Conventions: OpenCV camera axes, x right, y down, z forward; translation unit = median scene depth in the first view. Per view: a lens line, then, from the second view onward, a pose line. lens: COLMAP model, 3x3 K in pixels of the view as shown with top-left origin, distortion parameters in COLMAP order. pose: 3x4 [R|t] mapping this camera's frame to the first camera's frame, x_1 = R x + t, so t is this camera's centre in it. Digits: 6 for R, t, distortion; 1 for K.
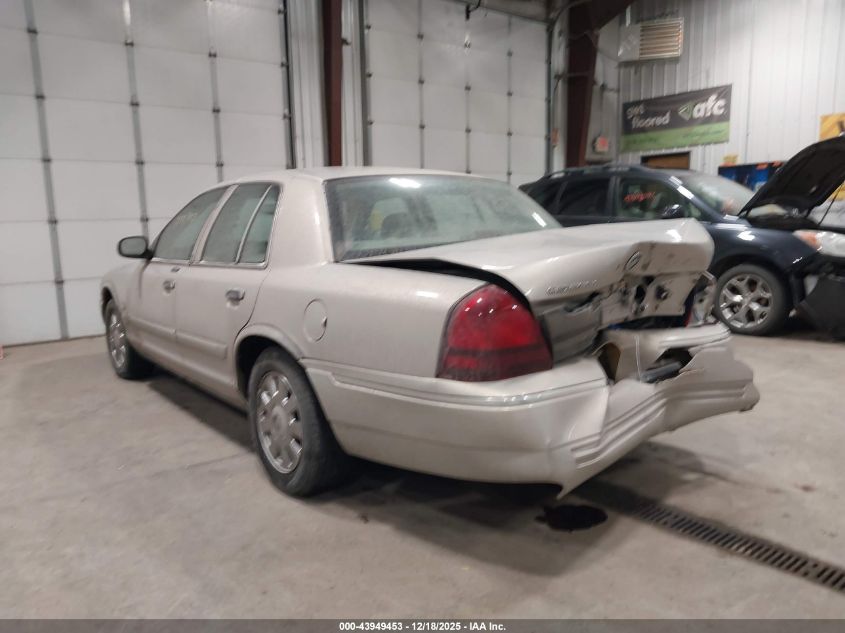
lens RADIAL K [[672.8, 0, 422.5], [0, 672.8, 316.5], [0, 0, 1]] dist [-0.003742, 0.014984]
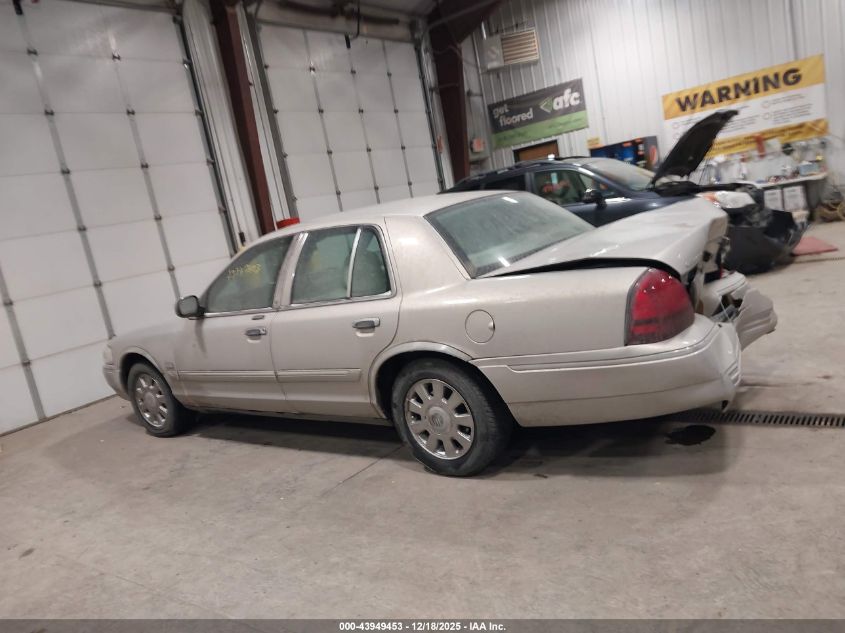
lens RADIAL K [[655.9, 0, 422.5], [0, 655.9, 316.5], [0, 0, 1]] dist [0.010466, 0.006408]
pose [[0.957402, -0.196054, 0.212001, -0.161675], [0.197615, 0.980179, 0.014012, -0.016115], [-0.210546, 0.028479, 0.977169, -0.048815]]
